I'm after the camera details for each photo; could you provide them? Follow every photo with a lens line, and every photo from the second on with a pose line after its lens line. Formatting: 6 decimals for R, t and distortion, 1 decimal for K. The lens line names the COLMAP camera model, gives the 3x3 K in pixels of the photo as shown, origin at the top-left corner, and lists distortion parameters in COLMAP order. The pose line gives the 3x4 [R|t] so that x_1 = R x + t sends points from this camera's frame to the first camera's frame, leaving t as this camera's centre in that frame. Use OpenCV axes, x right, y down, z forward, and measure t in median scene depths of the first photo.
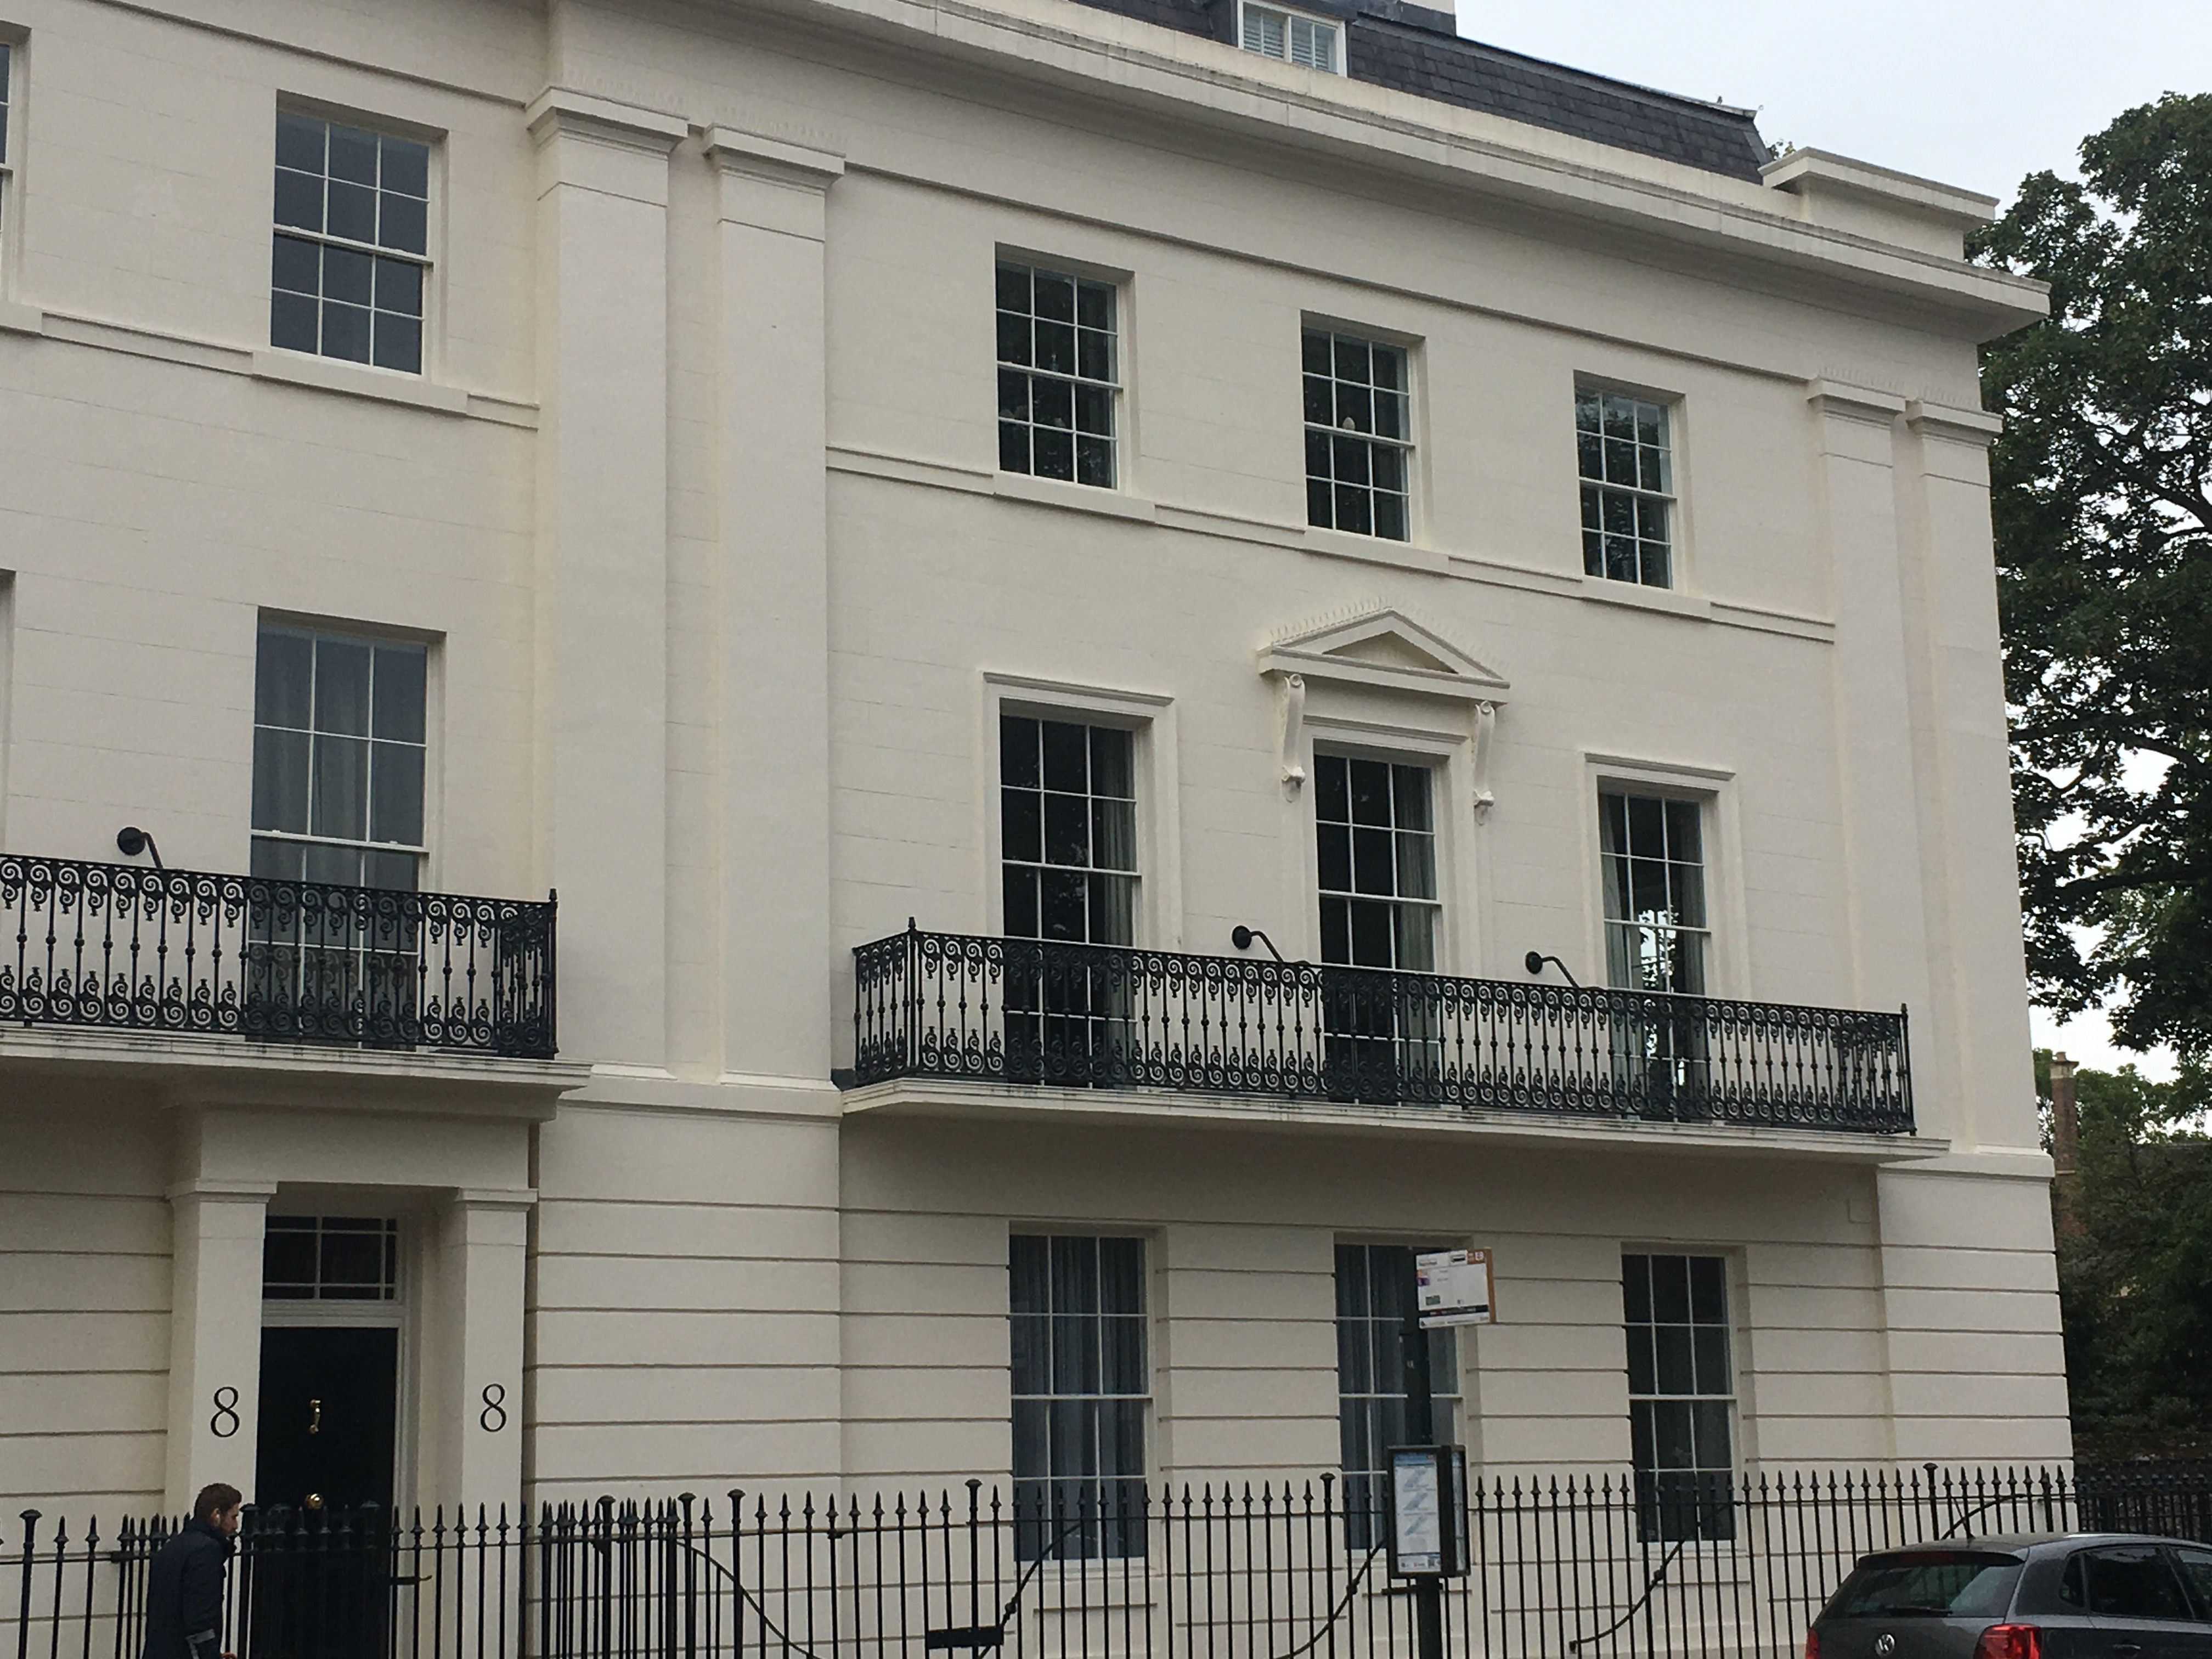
lens RADIAL K [[3285.2, 0, 1105.3], [0, 3285.2, 831.4], [0, 0, 1]] dist [0.035592, -1.245585]
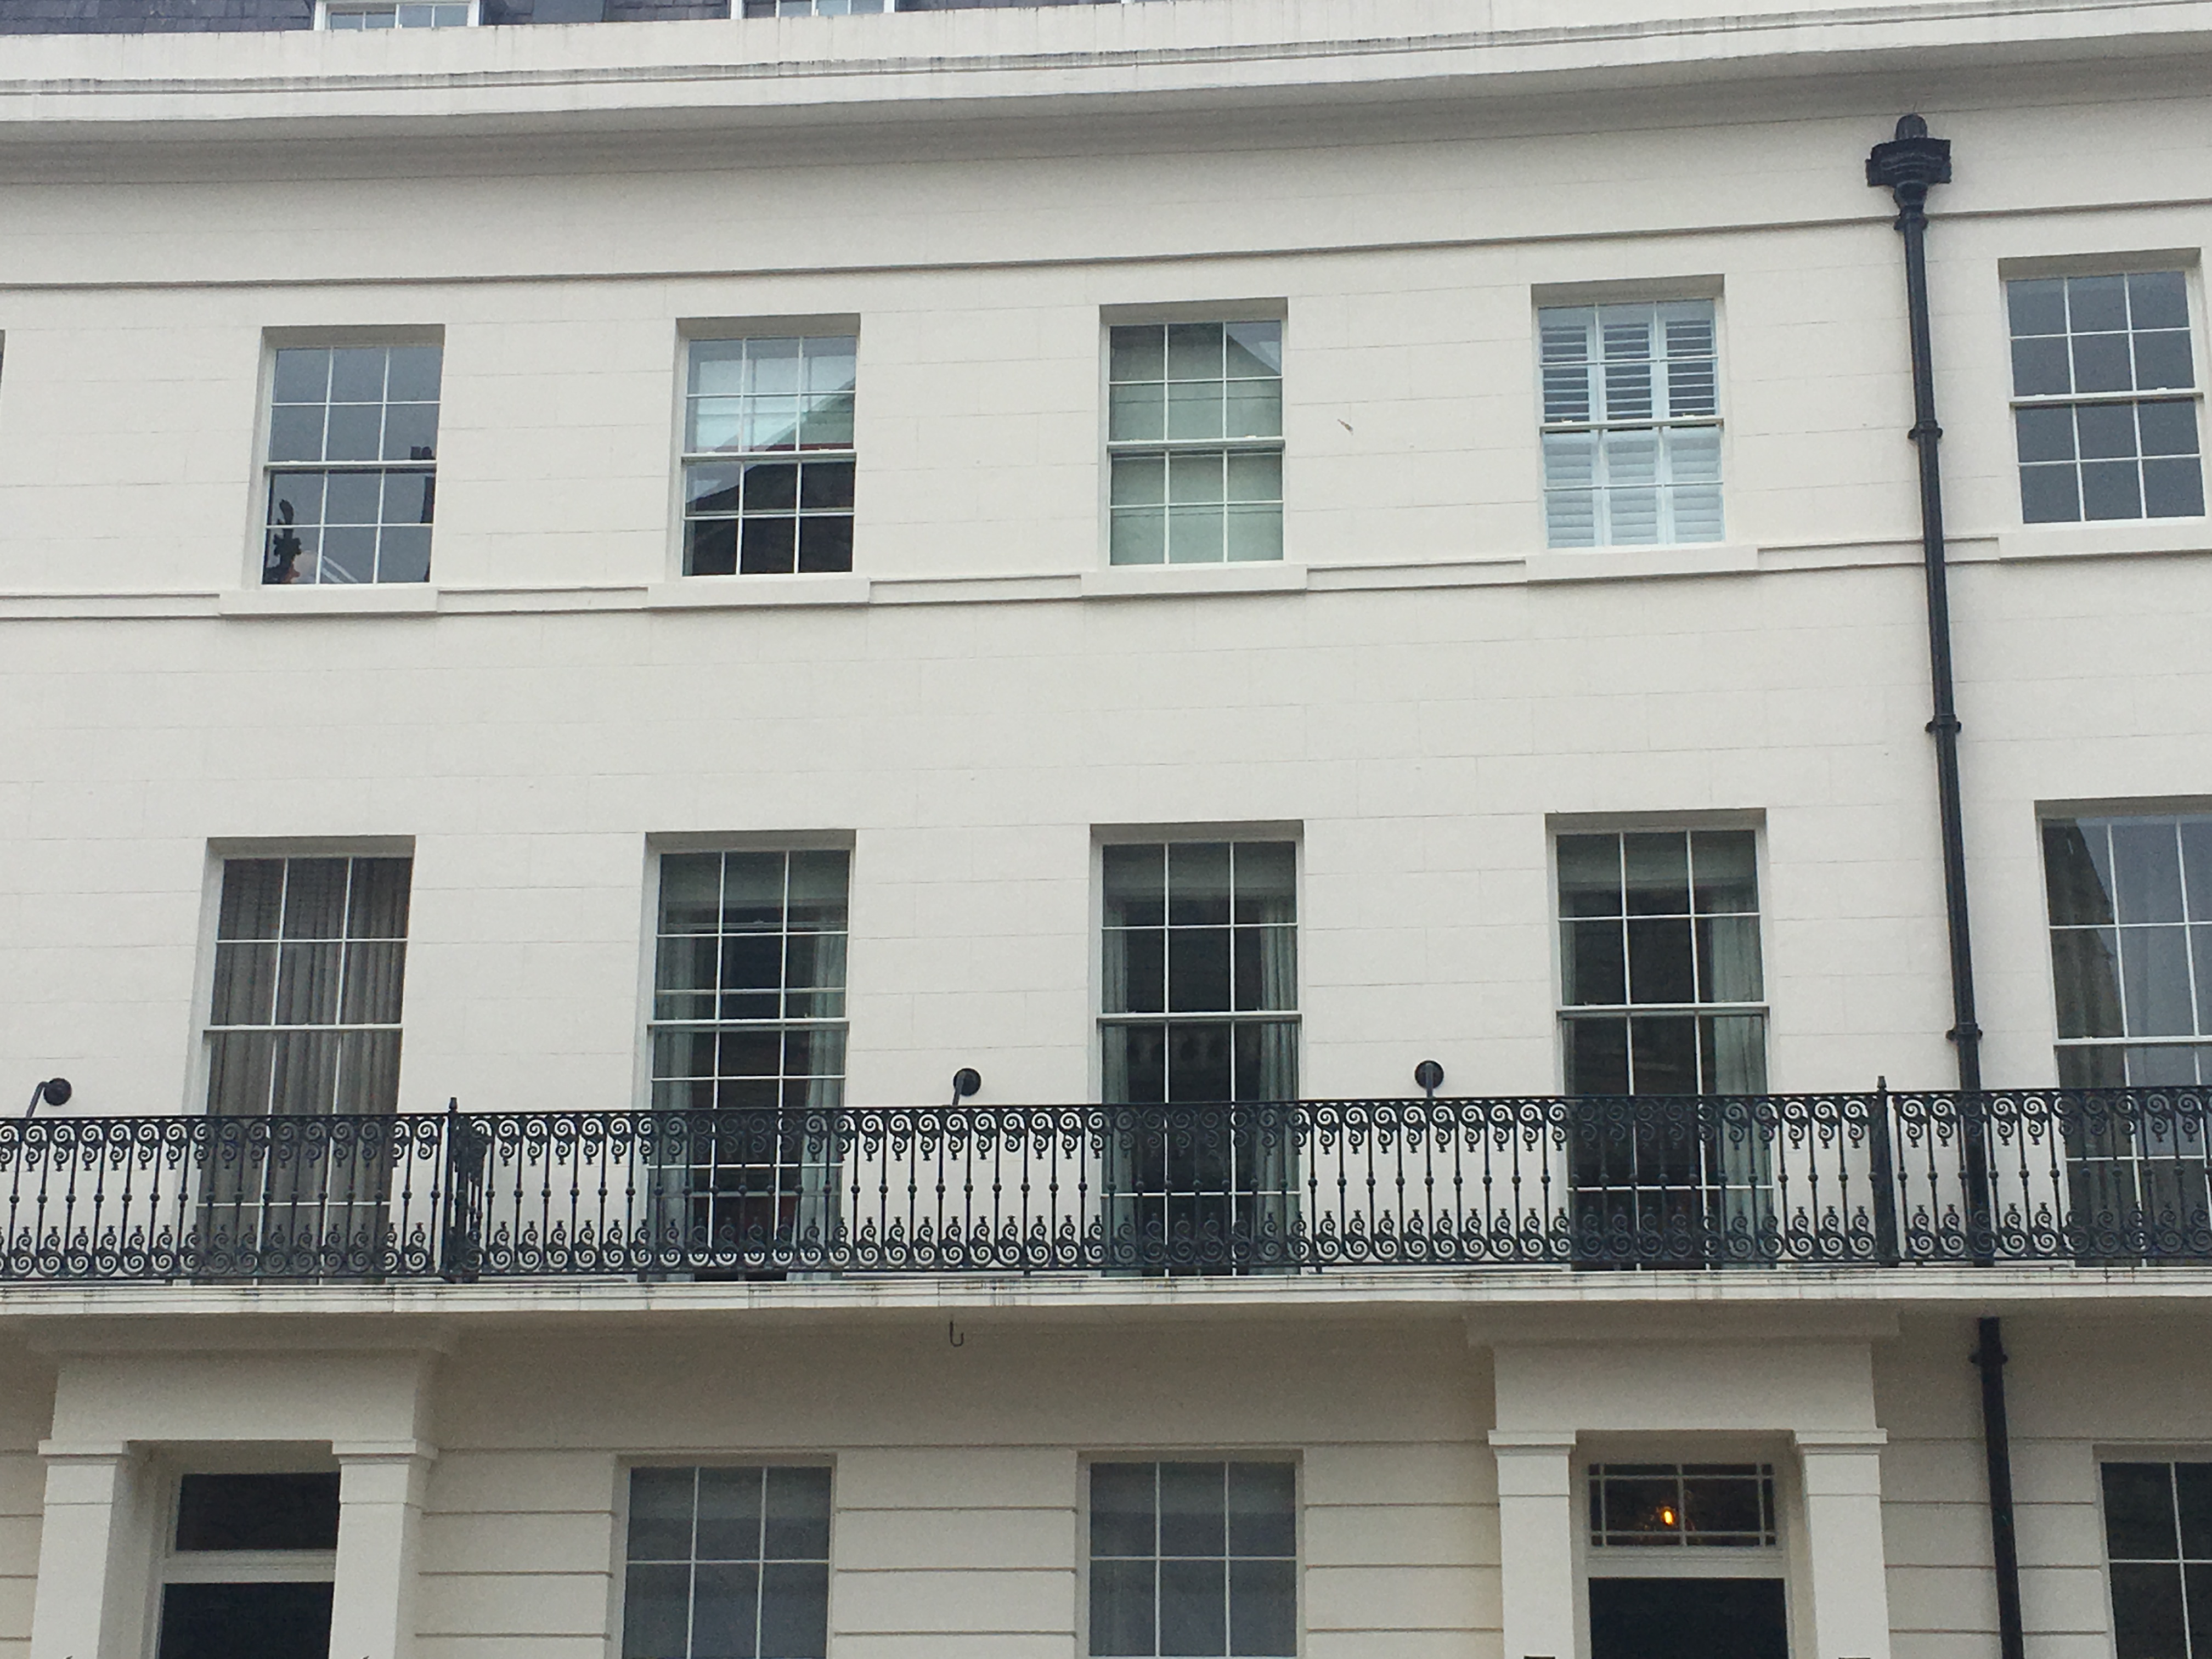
lens RADIAL K [[3312.3, 0, 1106.5], [0, 3312.3, 736.2], [0, 0, 1]] dist [-0.030502, 0.020422]
pose [[0.782652, -0.161771, -0.601070, 0.482924], [0.101837, 0.985905, -0.132743, 0.051438], [0.614072, 0.042681, 0.788095, 0.319682]]
